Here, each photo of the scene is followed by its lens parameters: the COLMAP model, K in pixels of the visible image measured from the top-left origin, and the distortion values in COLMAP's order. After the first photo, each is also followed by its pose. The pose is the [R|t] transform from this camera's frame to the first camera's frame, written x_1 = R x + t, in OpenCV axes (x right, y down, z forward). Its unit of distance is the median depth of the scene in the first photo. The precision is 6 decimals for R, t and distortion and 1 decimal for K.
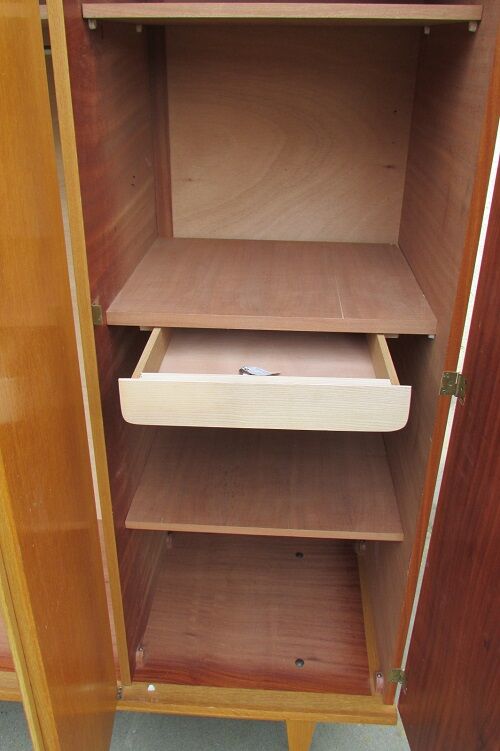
lens RADIAL K [[656.3, 0, 250.0], [0, 656.3, 375.5], [0, 0, 1]] dist [-0.048004, 0.000074]
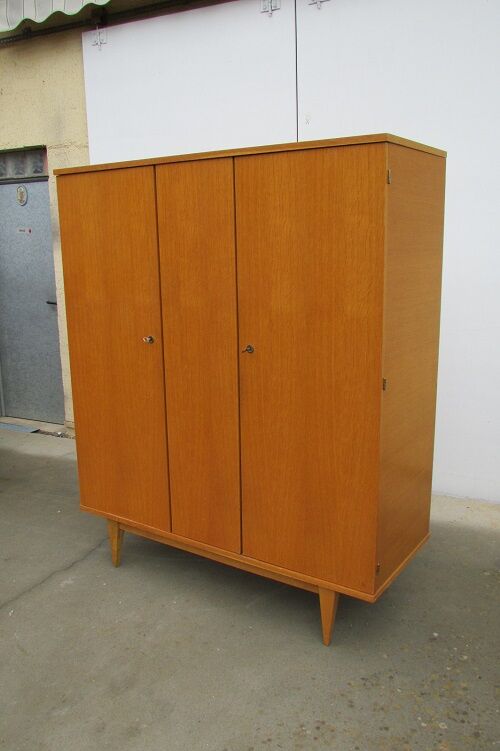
lens RADIAL K [[656.3, 0, 250.0], [0, 656.3, 375.5], [0, 0, 1]] dist [-0.048004, 0.000074]
pose [[0.862816, 0.080663, -0.499040, 0.750255], [-0.206673, 0.957202, -0.202610, 0.378751], [0.461339, 0.277953, 0.842560, -0.755802]]
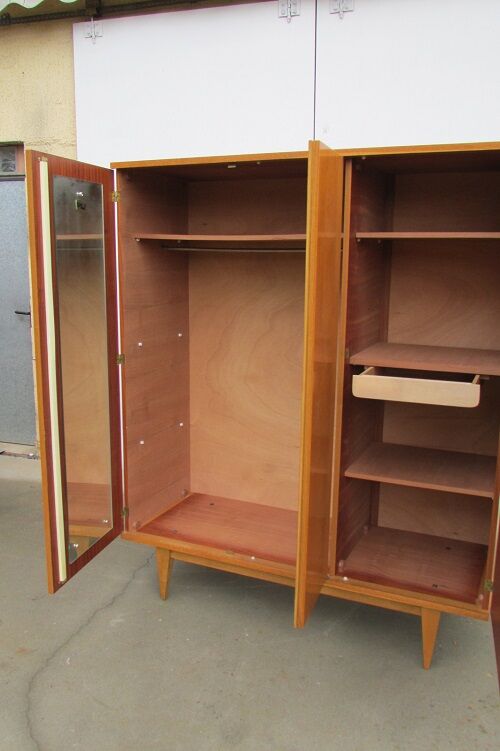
lens RADIAL K [[656.3, 0, 250.0], [0, 656.3, 375.5], [0, 0, 1]] dist [-0.048004, 0.000074]
pose [[0.935081, 0.065654, -0.348300, 0.190331], [-0.163058, 0.952212, -0.258272, 0.465798], [0.314699, 0.298298, 0.901101, -0.863497]]
